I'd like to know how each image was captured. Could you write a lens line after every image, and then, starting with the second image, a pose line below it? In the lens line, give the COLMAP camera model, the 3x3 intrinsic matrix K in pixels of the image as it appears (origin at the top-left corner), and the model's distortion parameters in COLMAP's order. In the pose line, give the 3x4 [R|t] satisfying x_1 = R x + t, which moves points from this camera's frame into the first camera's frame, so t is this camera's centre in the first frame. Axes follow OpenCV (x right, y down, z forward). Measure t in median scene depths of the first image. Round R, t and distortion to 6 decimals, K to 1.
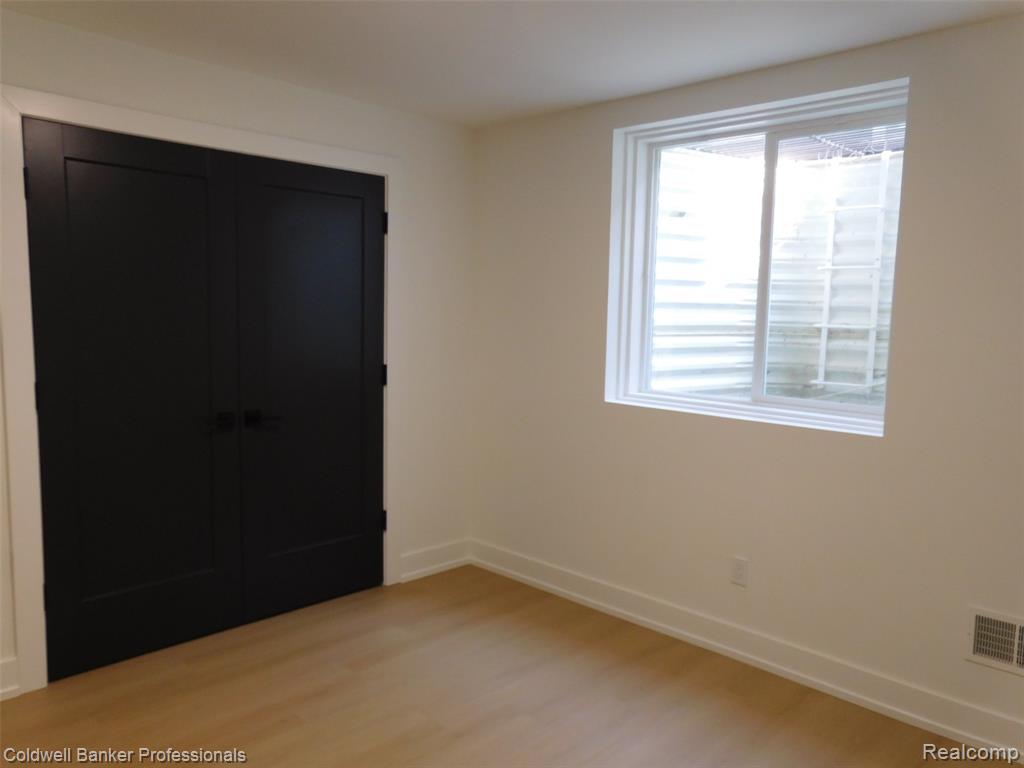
lens RADIAL K [[765.8, 0, 511.3], [0, 765.8, 383.2], [0, 0, 1]] dist [-0.018798, 0.046988]
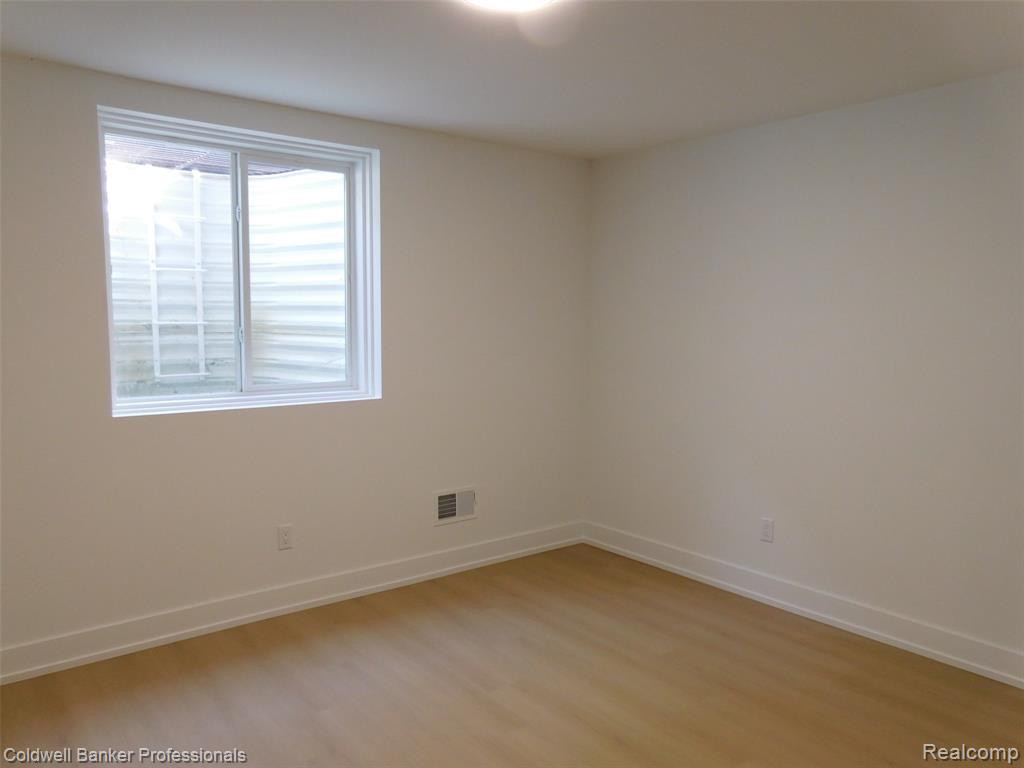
lens RADIAL K [[765.8, 0, 510.8], [0, 765.8, 385.2], [0, 0, 1]] dist [-0.018798, 0.046988]
pose [[0.132034, -0.111863, 0.984913, -0.587893], [0.093389, 0.990596, 0.099989, -0.049869], [-0.986836, 0.078778, 0.141239, 0.372056]]
